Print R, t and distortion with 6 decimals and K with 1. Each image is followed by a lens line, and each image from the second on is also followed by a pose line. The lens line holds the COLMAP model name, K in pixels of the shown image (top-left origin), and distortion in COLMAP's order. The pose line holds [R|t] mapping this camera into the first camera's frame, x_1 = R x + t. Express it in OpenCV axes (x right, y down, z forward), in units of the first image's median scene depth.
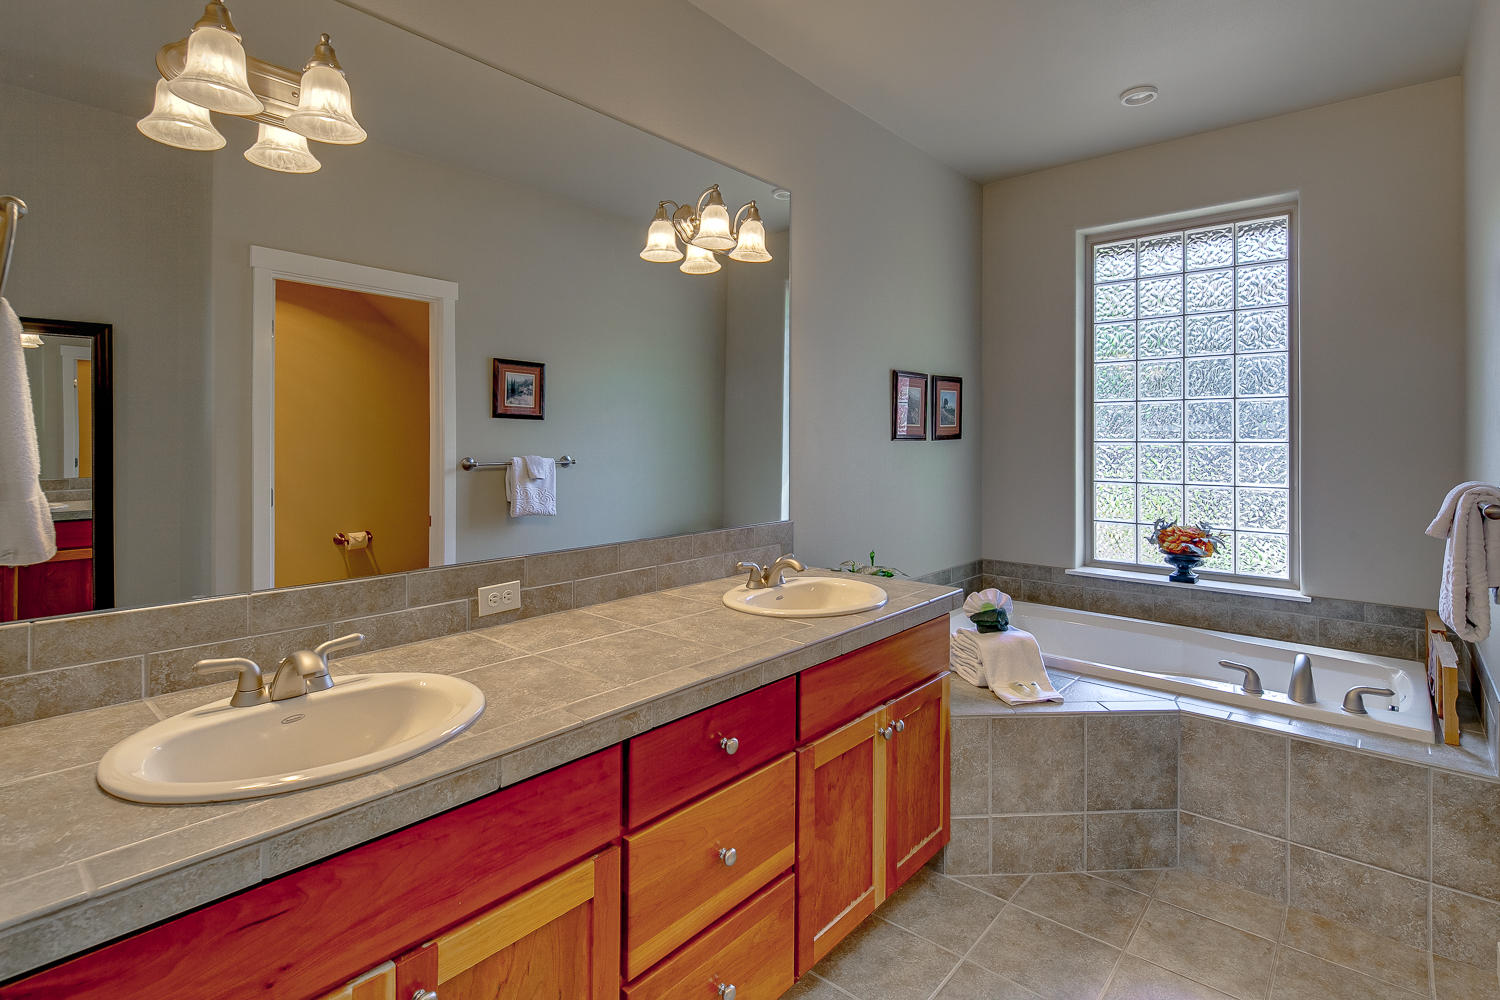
lens RADIAL K [[738.4, 0, 739.9], [0, 738.4, 440.2], [0, 0, 1]] dist [-0.003849, -0.004054]
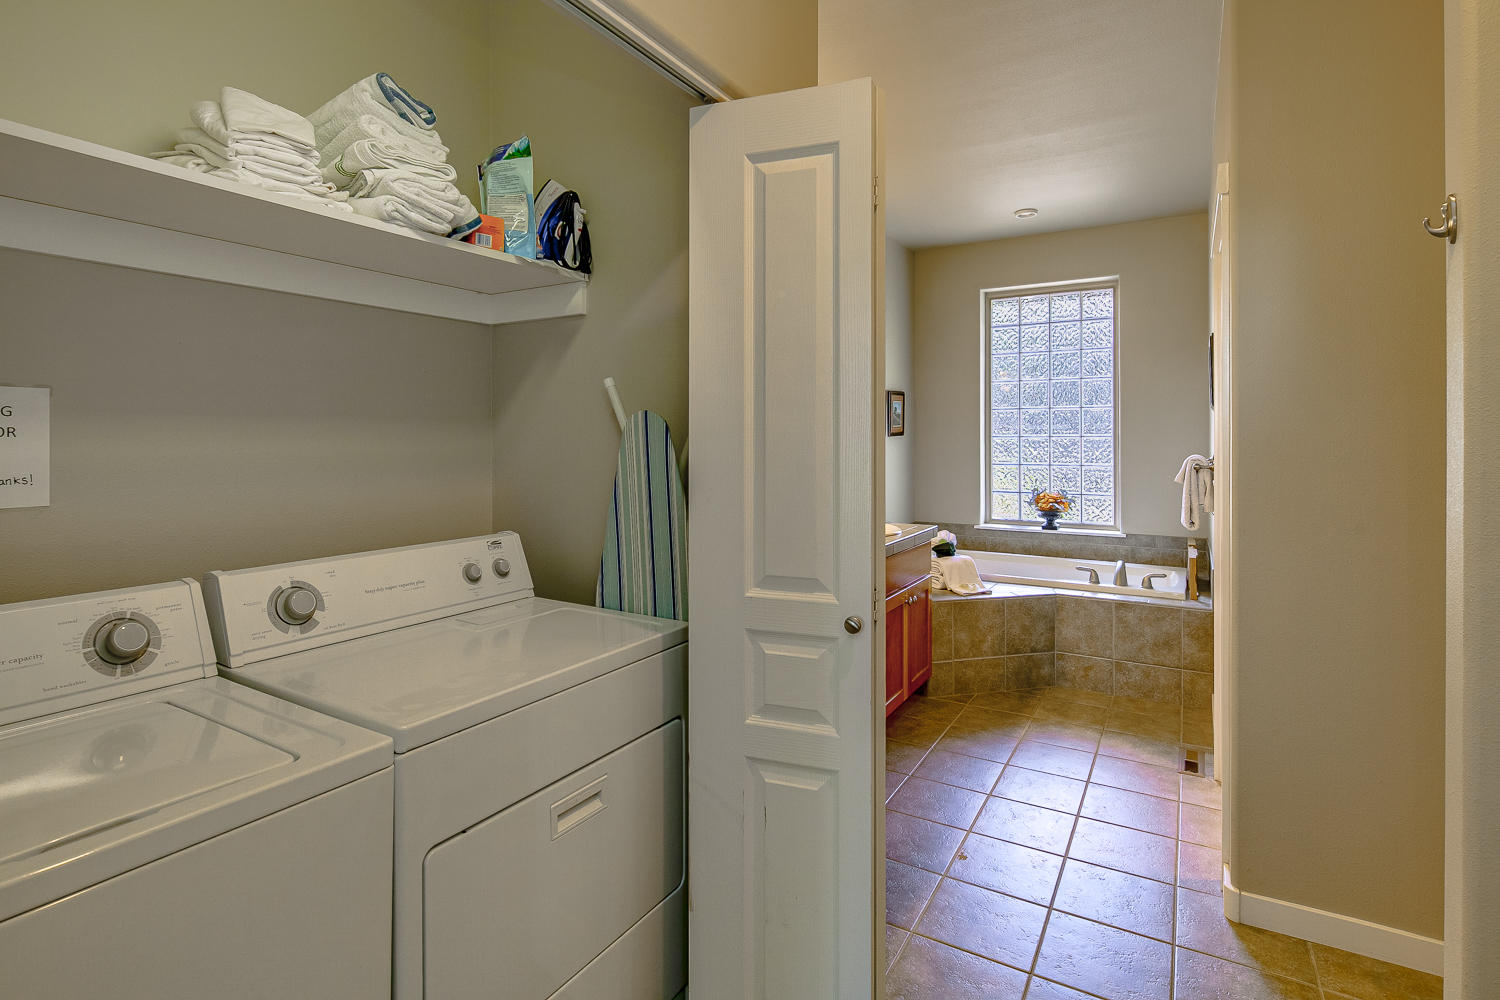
lens RADIAL K [[738.4, 0, 743.6], [0, 738.4, 445.9], [0, 0, 1]] dist [-0.003849, -0.004054]
pose [[0.984673, -0.009825, 0.174133, -0.297427], [0.007681, 0.999886, 0.012979, -0.002894], [-0.174241, -0.011442, 0.984637, -0.401928]]
